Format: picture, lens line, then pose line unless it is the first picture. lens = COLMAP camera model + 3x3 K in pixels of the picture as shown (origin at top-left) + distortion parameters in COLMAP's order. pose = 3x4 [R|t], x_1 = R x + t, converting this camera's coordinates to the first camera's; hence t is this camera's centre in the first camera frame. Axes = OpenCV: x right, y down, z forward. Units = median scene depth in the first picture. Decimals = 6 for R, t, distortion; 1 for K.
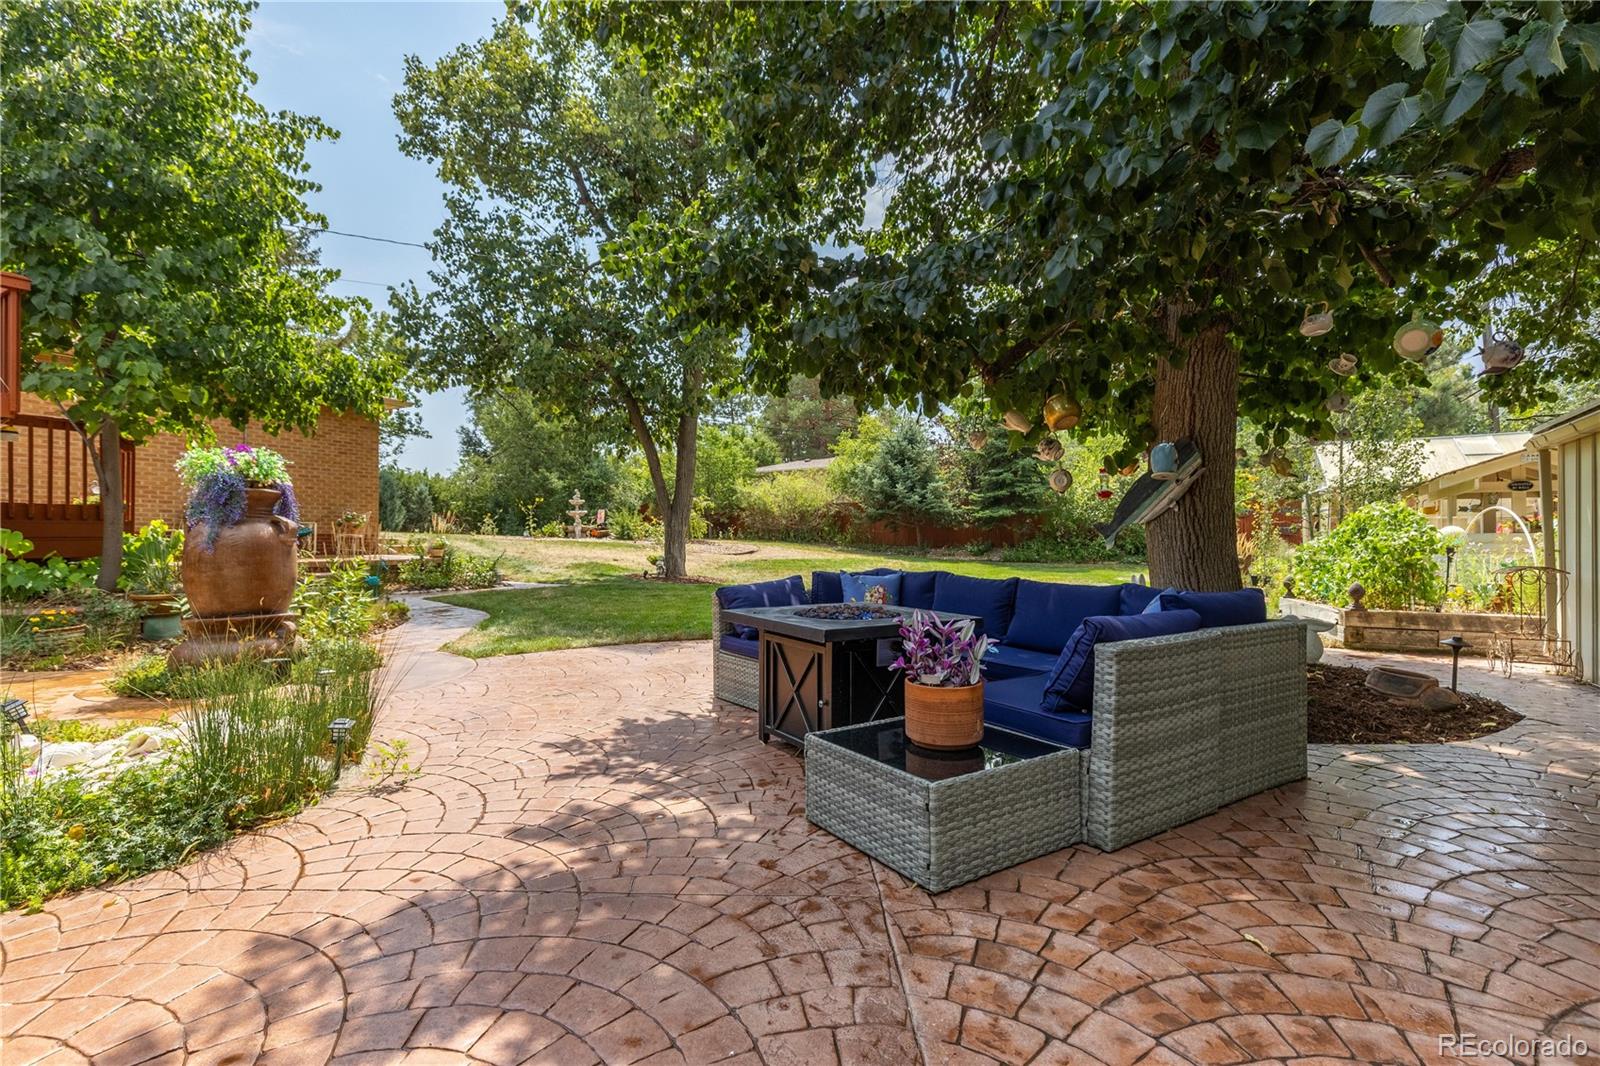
lens RADIAL K [[719.4, 0, 792.0], [0, 719.4, 532.8], [0, 0, 1]] dist [0.007601, -0.000679]
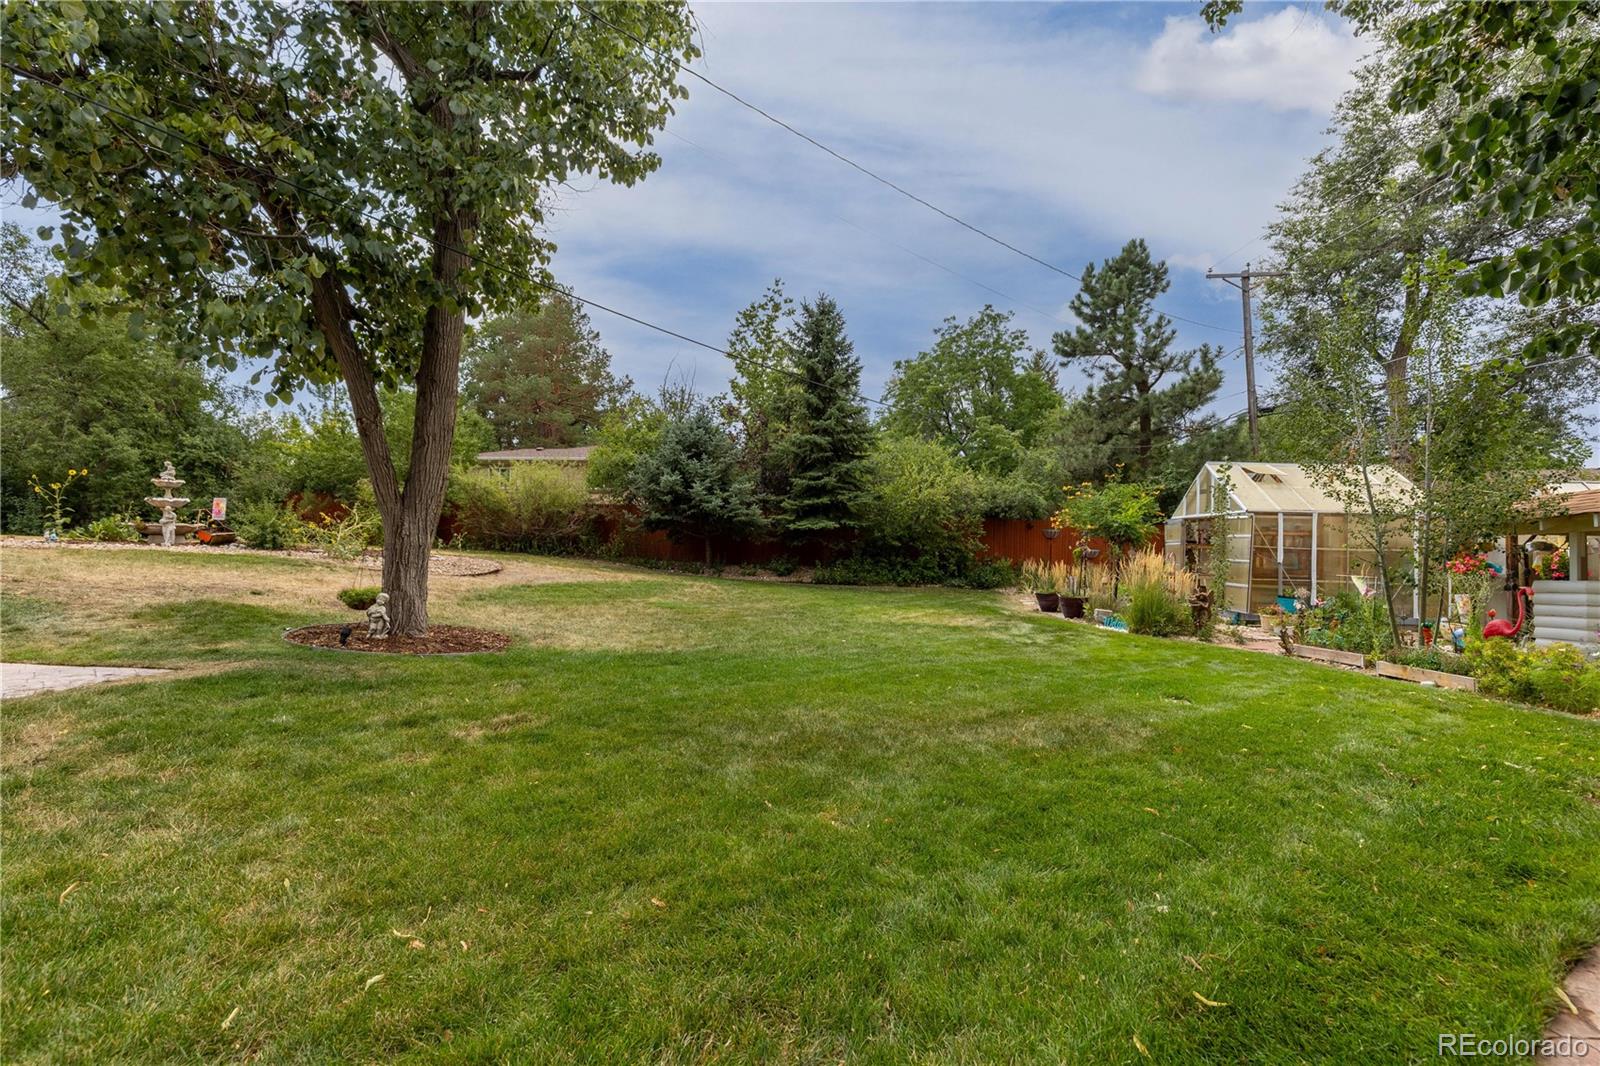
lens RADIAL K [[719.4, 0, 792.0], [0, 719.4, 532.8], [0, 0, 1]] dist [0.007601, -0.000679]
pose [[0.911663, 0.028161, 0.409972, -0.073886], [-0.025024, 0.999602, -0.013017, -0.006794], [-0.410175, 0.001608, 0.912005, 0.247657]]
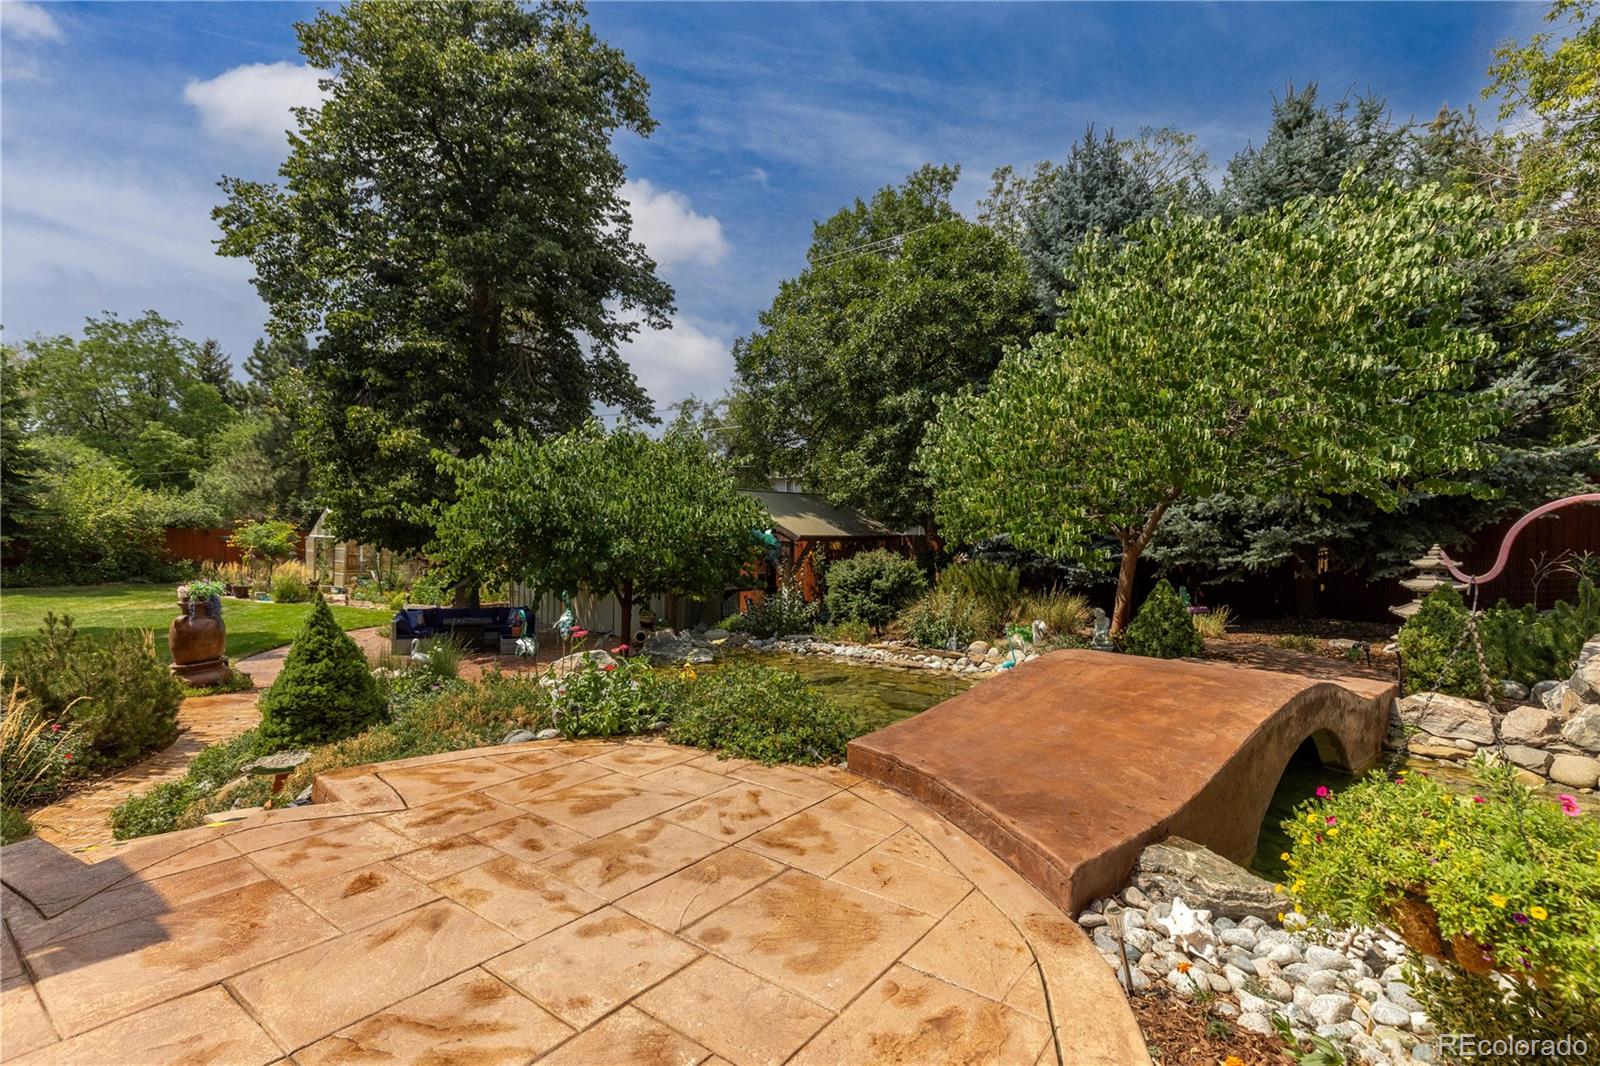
lens RADIAL K [[719.4, 0, 792.0], [0, 719.4, 532.8], [0, 0, 1]] dist [0.007601, -0.000679]
pose [[0.134827, 0.003748, 0.990862, -0.504202], [-0.028521, 0.999593, 0.000100, -0.061951], [-0.990459, -0.028274, 0.134879, -0.190367]]
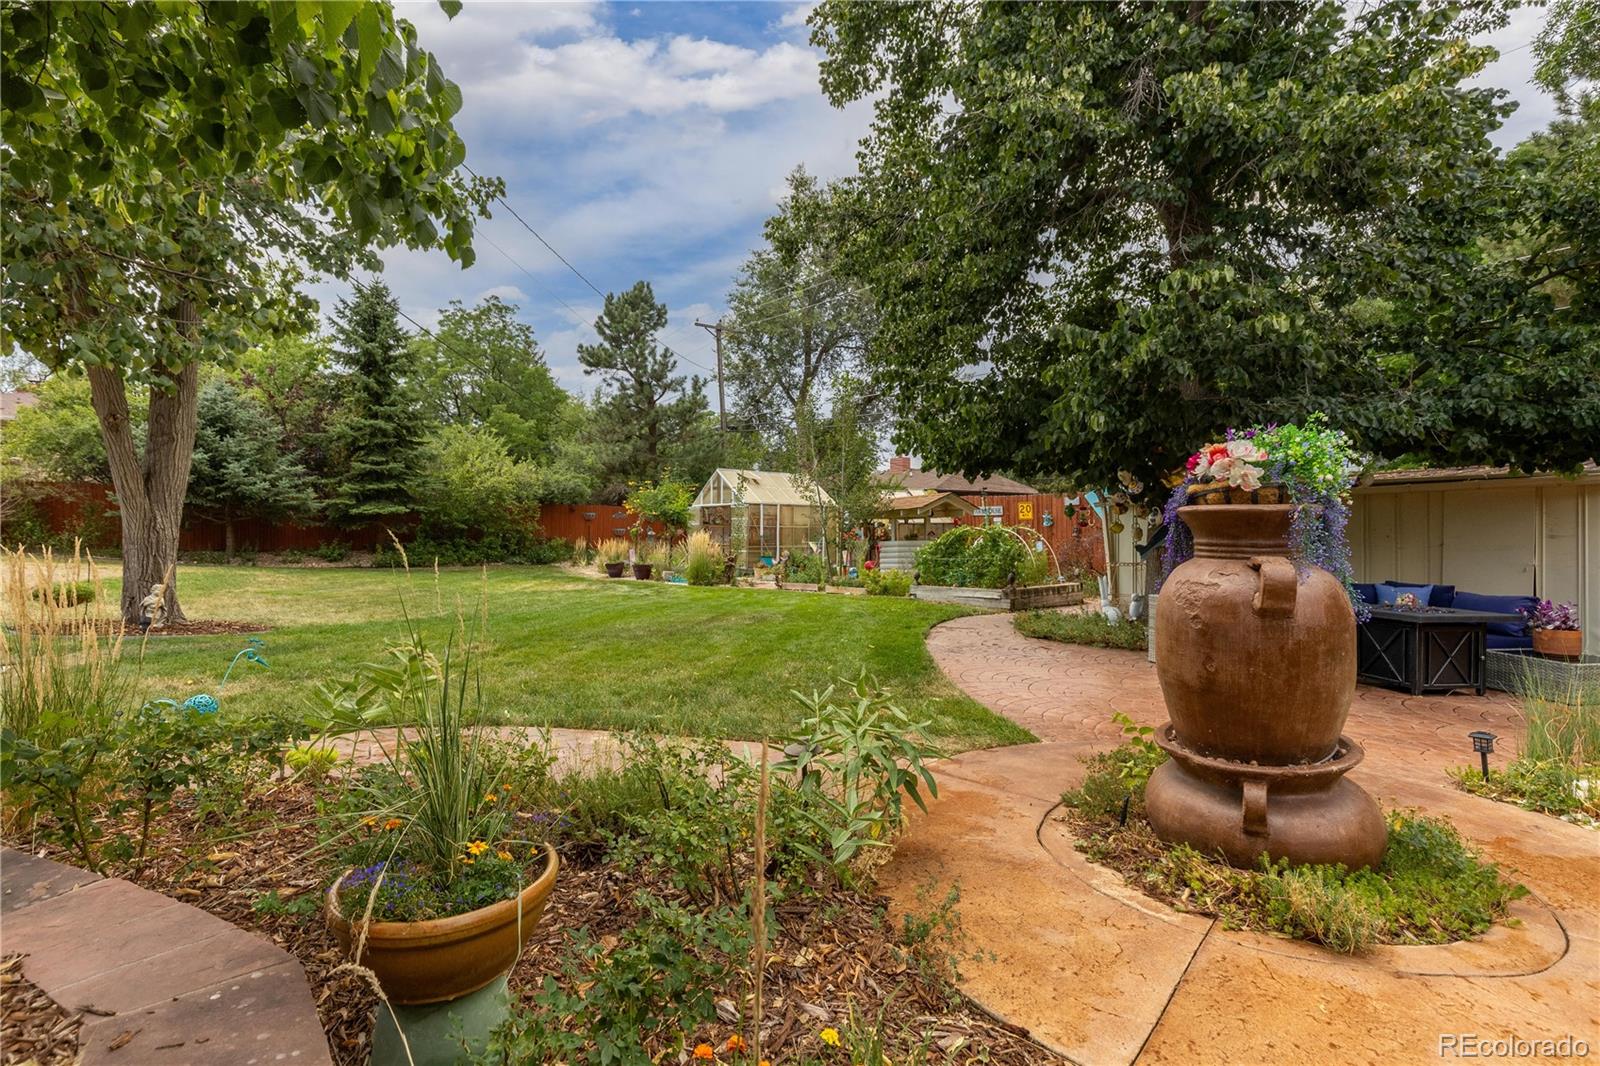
lens RADIAL K [[719.4, 0, 792.0], [0, 719.4, 532.8], [0, 0, 1]] dist [0.007601, -0.000679]
pose [[0.410966, -0.000588, 0.911650, -0.269577], [-0.009045, 0.999948, 0.004722, -0.008314], [-0.911606, -0.010186, 0.410939, 0.210031]]
